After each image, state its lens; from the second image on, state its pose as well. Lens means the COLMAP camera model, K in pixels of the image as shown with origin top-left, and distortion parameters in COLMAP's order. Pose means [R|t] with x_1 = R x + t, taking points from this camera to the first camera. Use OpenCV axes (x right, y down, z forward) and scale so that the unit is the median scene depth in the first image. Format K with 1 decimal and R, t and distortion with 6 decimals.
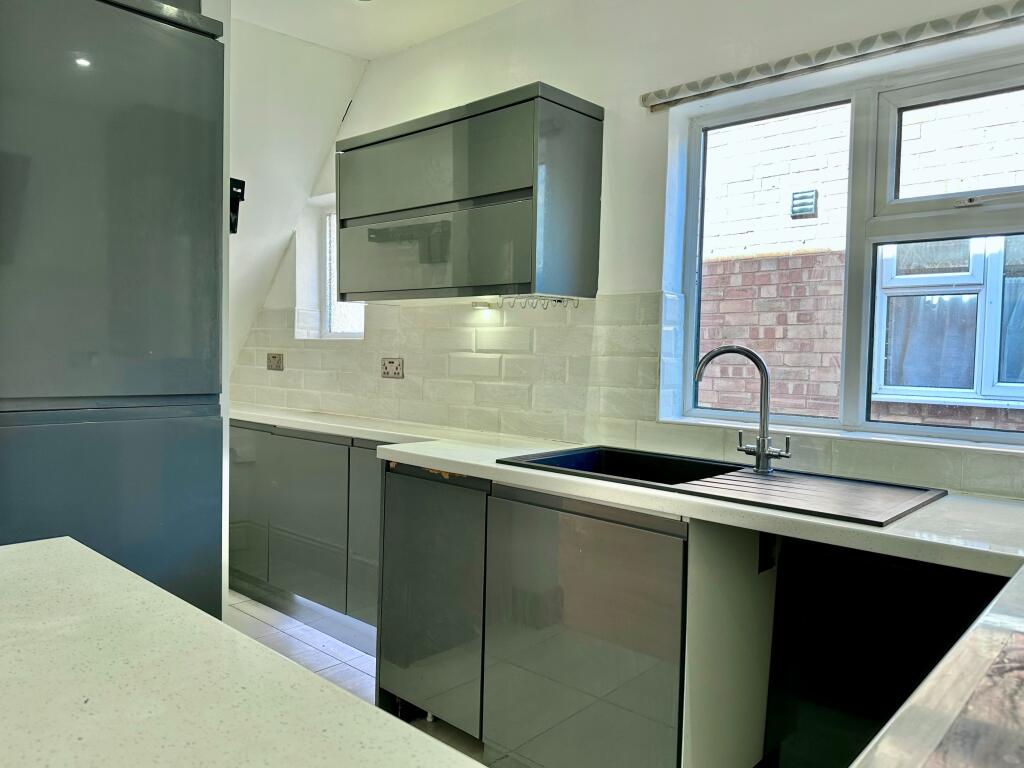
lens RADIAL K [[731.2, 0, 512.0], [0, 731.2, 384.0], [0, 0, 1]] dist [0.166803, -0.300971]
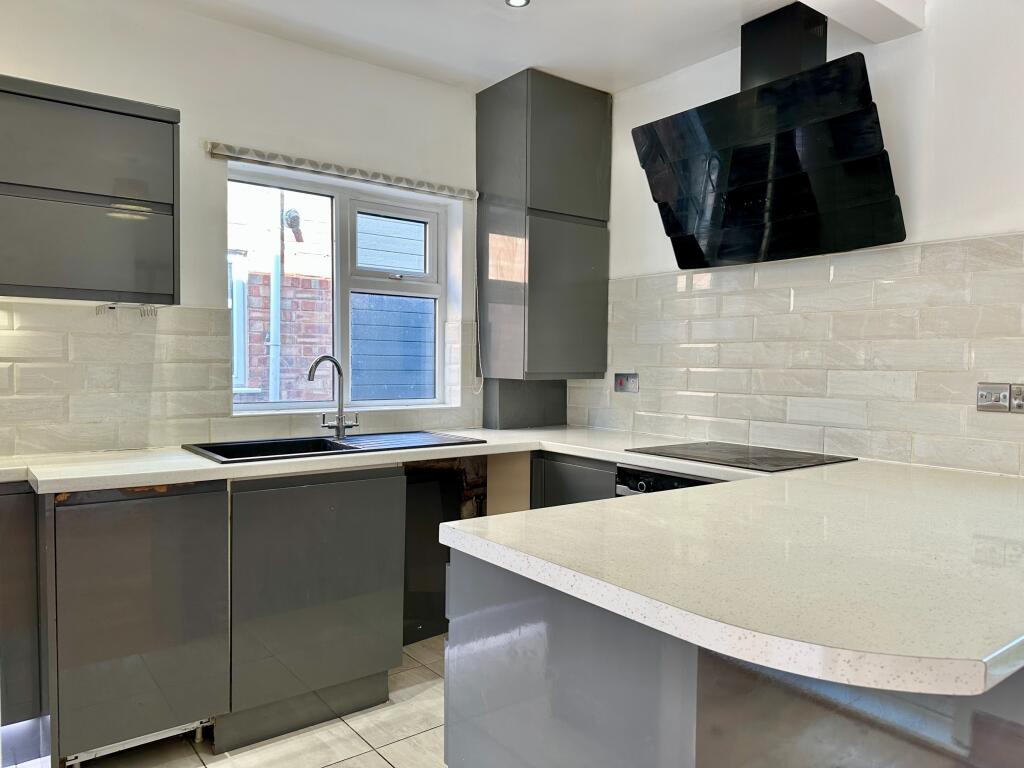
lens RADIAL K [[731.2, 0, 512.0], [0, 731.2, 384.0], [0, 0, 1]] dist [0.166803, -0.300971]
pose [[0.166736, -0.048848, 0.984791, -0.892516], [0.035976, 0.998408, 0.043432, -0.037842], [-0.985345, 0.028187, 0.168228, 0.330269]]
